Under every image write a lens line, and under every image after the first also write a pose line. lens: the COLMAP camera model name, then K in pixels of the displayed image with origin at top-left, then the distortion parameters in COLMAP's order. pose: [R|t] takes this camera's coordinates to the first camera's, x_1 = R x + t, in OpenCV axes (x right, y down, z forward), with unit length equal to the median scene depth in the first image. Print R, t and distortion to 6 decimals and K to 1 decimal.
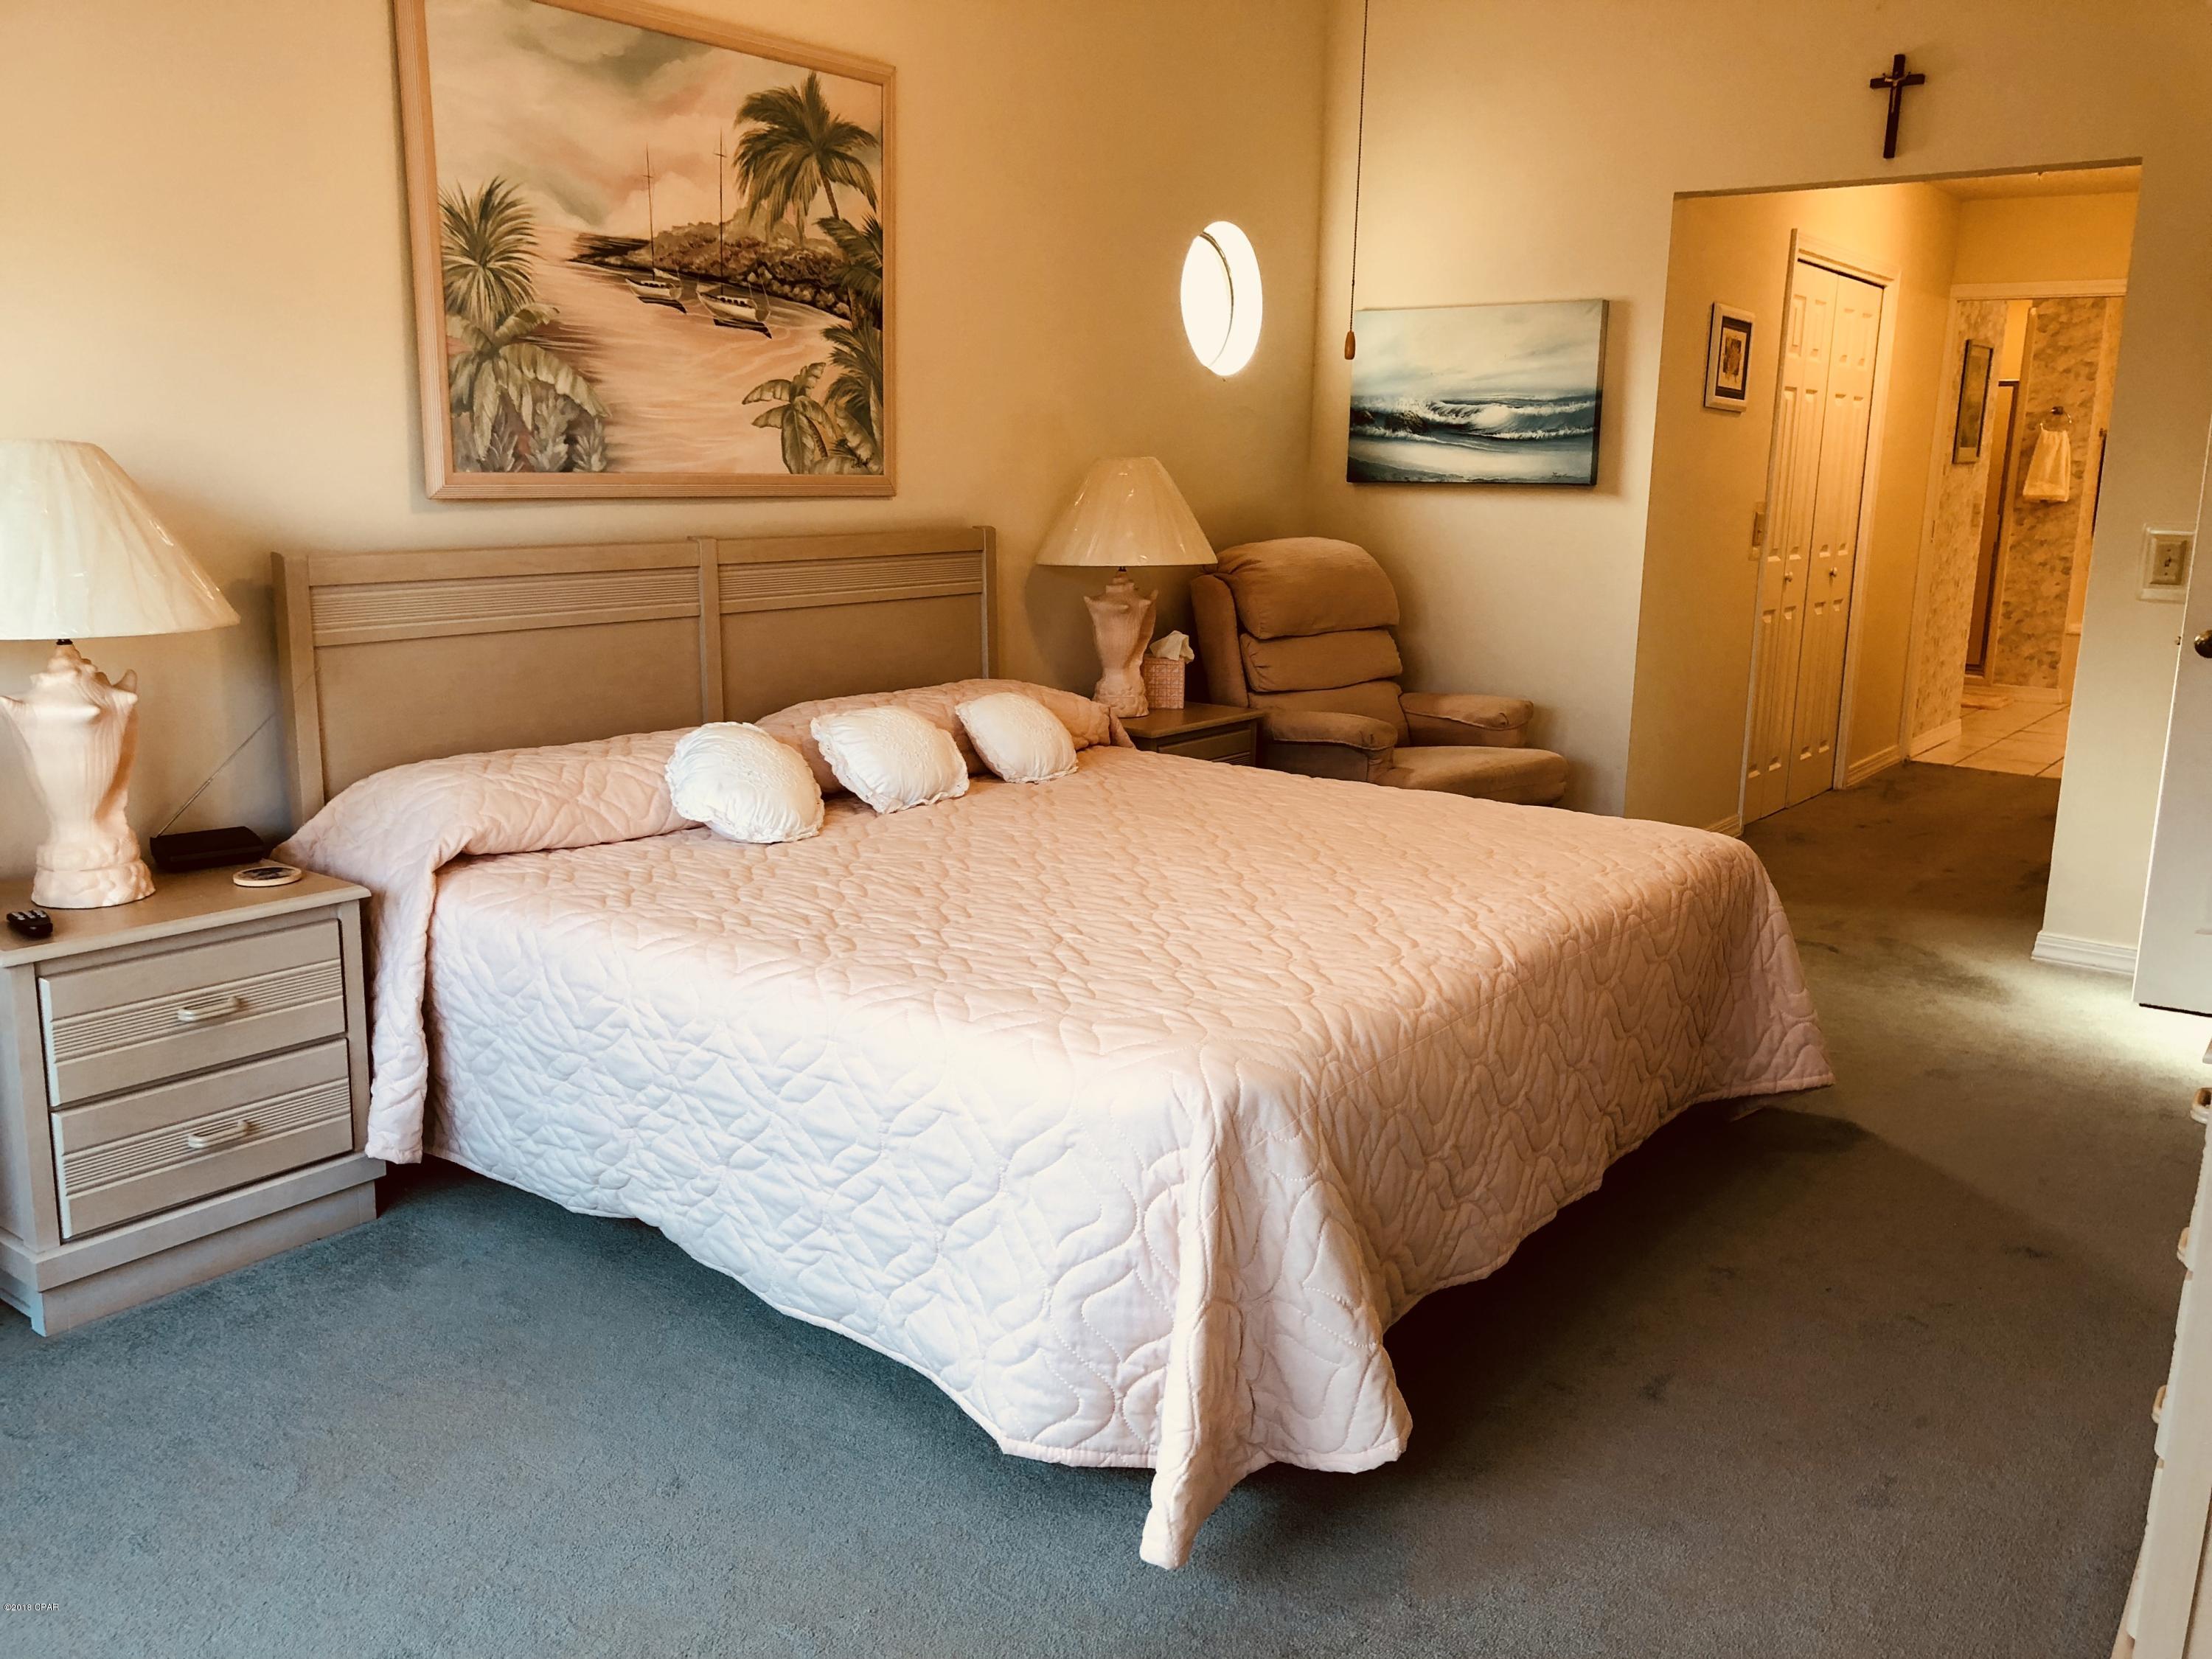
lens RADIAL K [[1810.9, 0, 1104.7], [0, 1810.9, 829.6], [0, 0, 1]] dist [-0.001832, 0.001714]
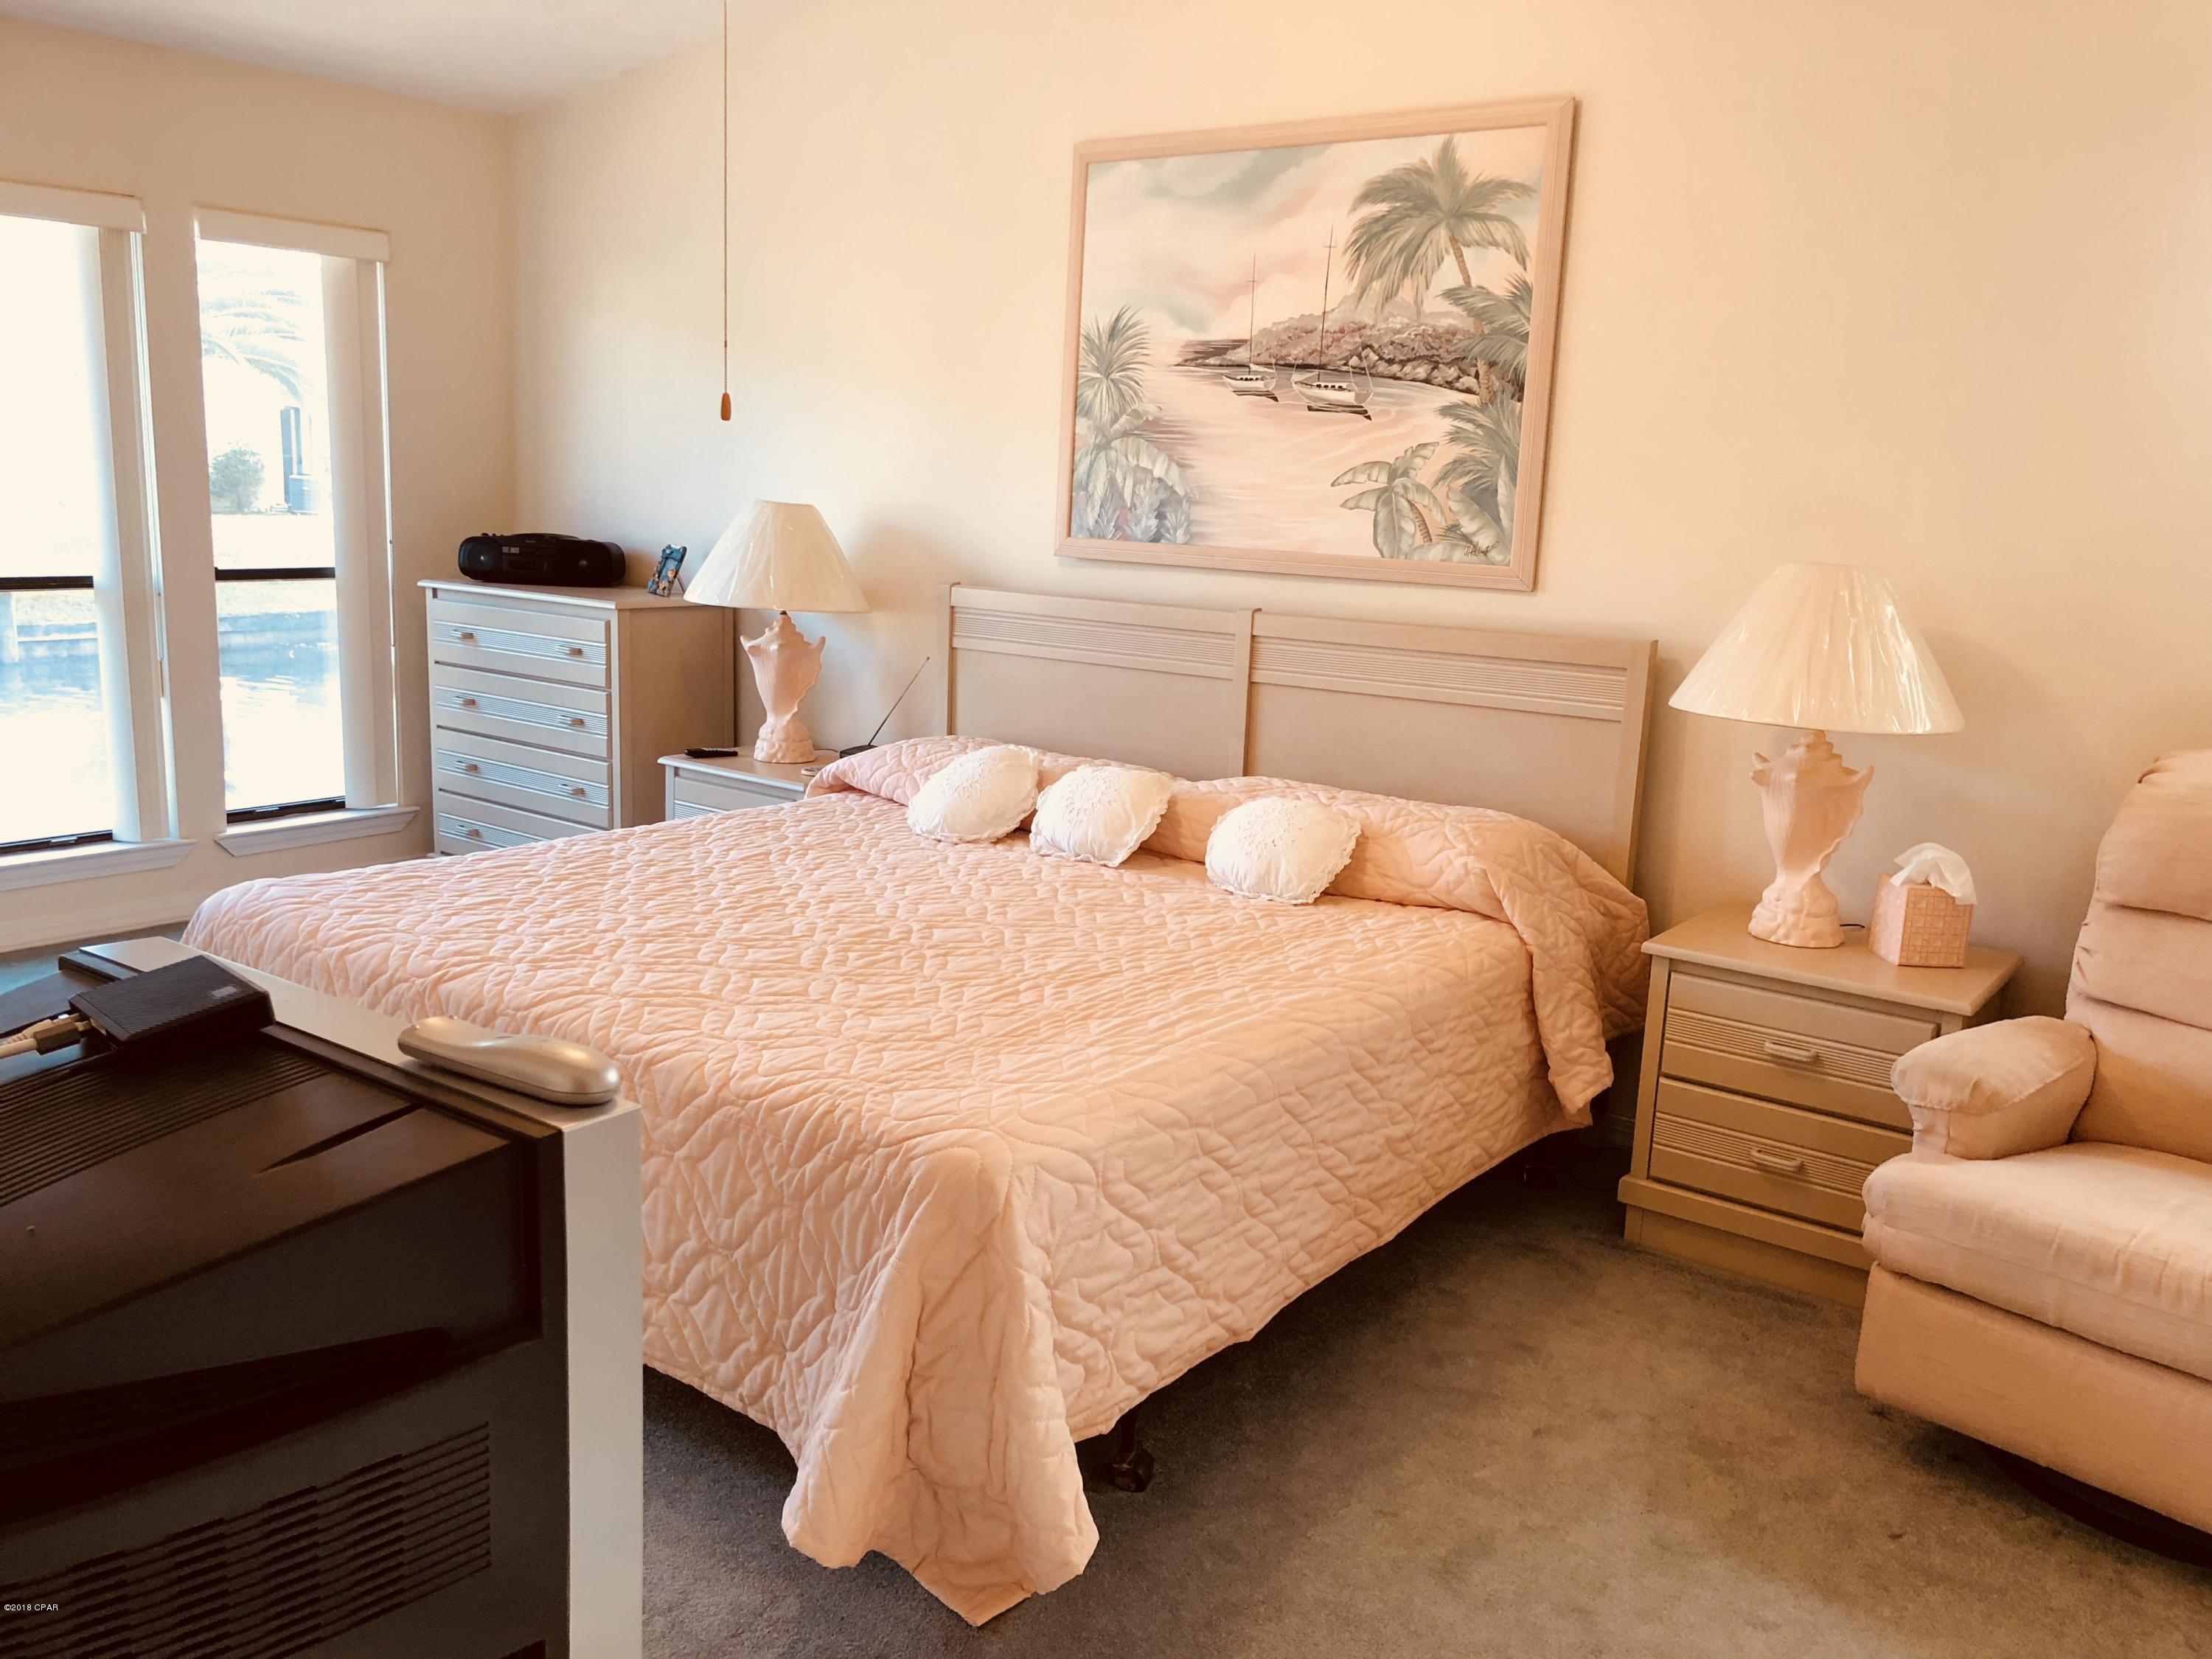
lens RADIAL K [[1811.6, 0, 1104.1], [0, 1811.6, 834.6], [0, 0, 1]] dist [0.014750, -0.001145]
pose [[0.038200, 0.174424, -0.983929, 0.846893], [-0.240927, 0.957208, 0.160333, -0.183611], [0.969791, 0.230930, 0.078588, 0.857468]]
